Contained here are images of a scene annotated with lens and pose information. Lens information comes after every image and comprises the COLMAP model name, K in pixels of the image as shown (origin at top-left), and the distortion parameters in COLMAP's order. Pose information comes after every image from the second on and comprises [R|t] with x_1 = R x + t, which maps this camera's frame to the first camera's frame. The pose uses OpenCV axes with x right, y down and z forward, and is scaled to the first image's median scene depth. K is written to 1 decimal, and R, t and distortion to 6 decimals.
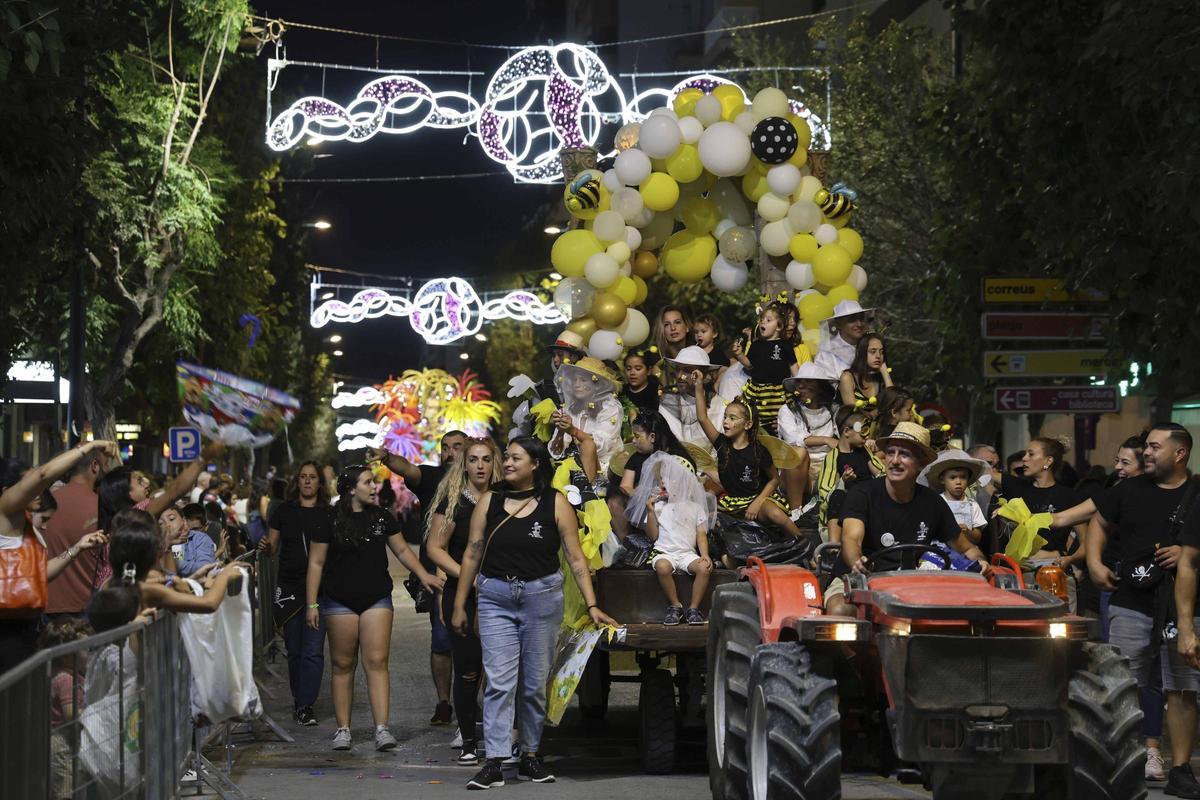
lens RADIAL K [[756.8, 0, 595.7], [0, 756.8, 430.9], [0, 0, 1]] dist [-0.004145, 0.007721]
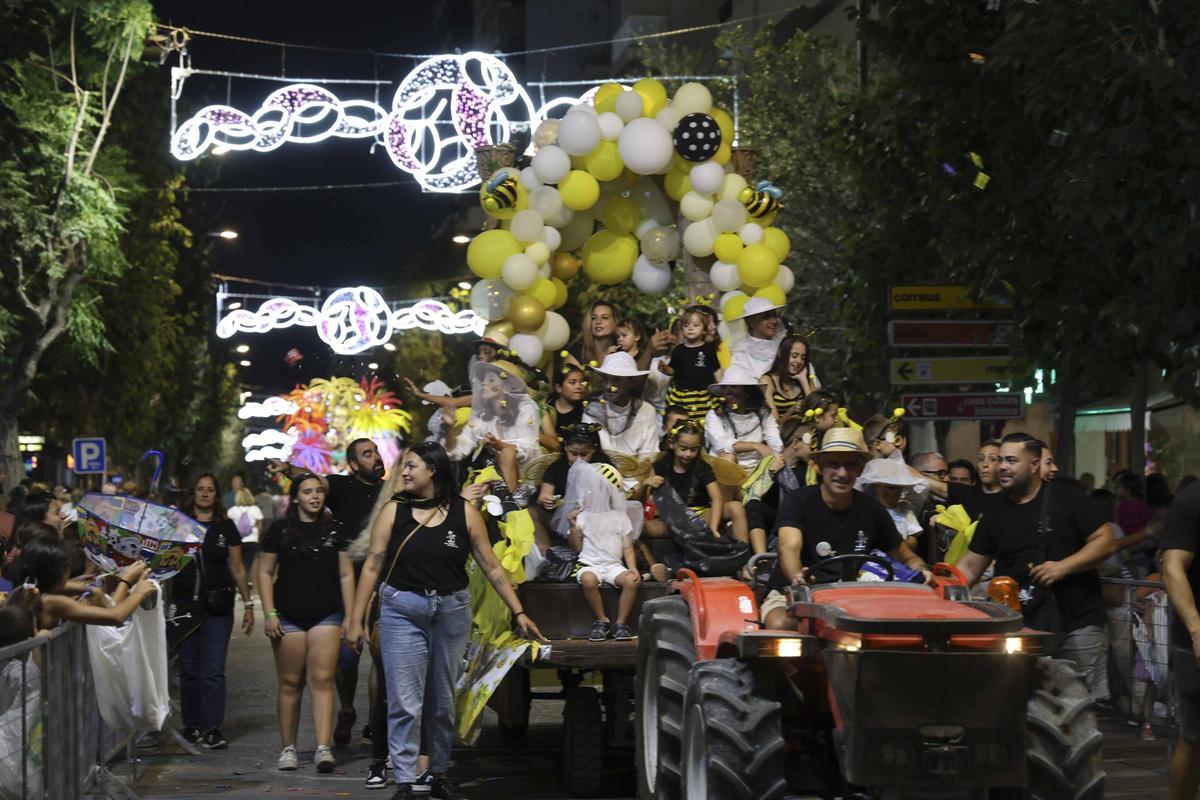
lens RADIAL K [[979.5, 0, 594.4], [0, 979.5, 422.2], [0, 0, 1]] dist [0.011865, 0.010762]
pose [[0.999807, -0.005523, 0.018842, 0.093227], [0.005626, 0.999969, -0.005419, -0.015396], [-0.018812, 0.005524, 0.999808, -0.297449]]
